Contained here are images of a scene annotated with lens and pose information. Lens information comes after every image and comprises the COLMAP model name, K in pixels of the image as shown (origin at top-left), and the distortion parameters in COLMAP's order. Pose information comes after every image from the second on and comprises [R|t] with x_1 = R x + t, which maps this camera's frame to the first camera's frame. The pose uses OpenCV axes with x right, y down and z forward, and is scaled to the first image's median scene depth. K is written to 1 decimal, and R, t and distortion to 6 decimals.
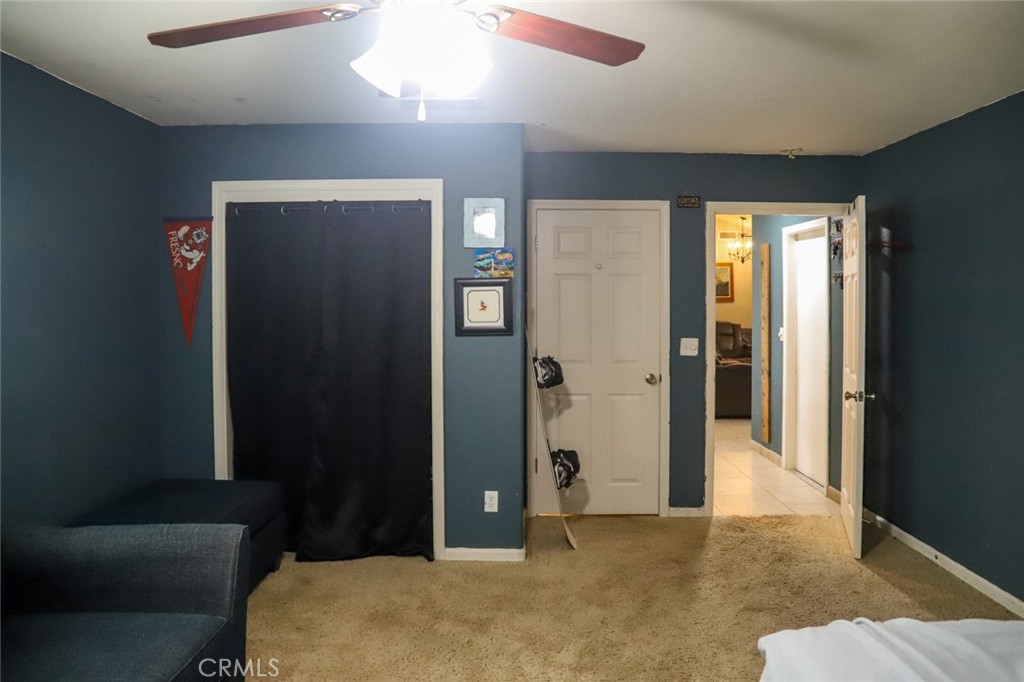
lens RADIAL K [[742.2, 0, 517.0], [0, 742.2, 318.3], [0, 0, 1]] dist [-0.135772, 0.114583]
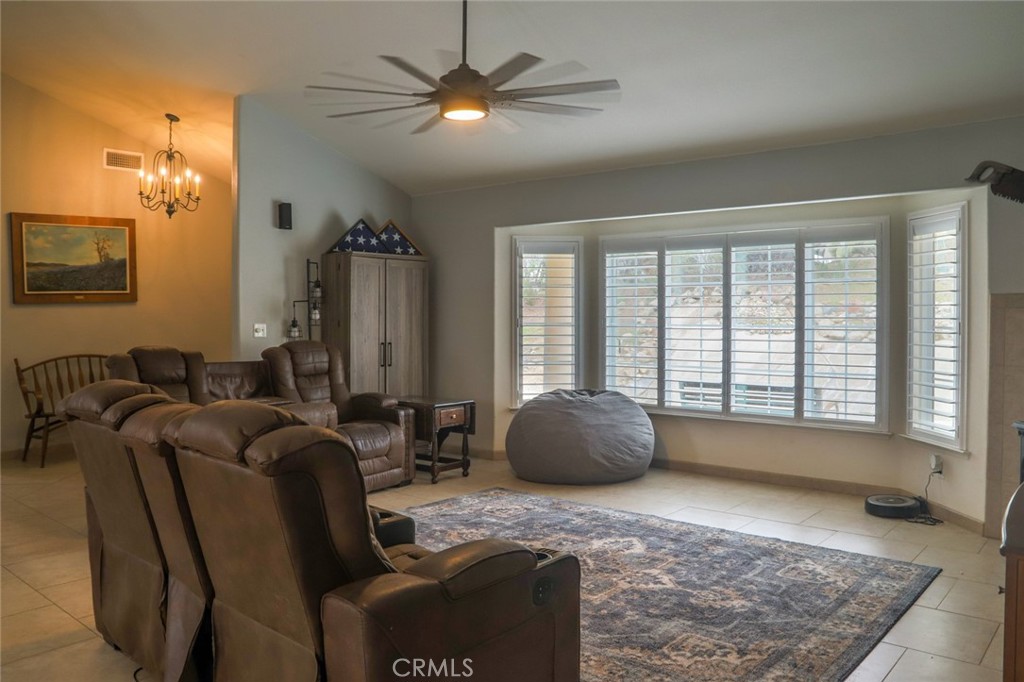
lens RADIAL K [[791.0, 0, 512.0], [0, 791.0, 341.0], [0, 0, 1]] dist [-0.141428, 0.088207]
pose [[0.652905, -0.029198, 0.756877, 0.077675], [0.018825, 0.999574, 0.022321, -0.004059], [-0.757206, -0.000325, 0.653176, 0.496187]]
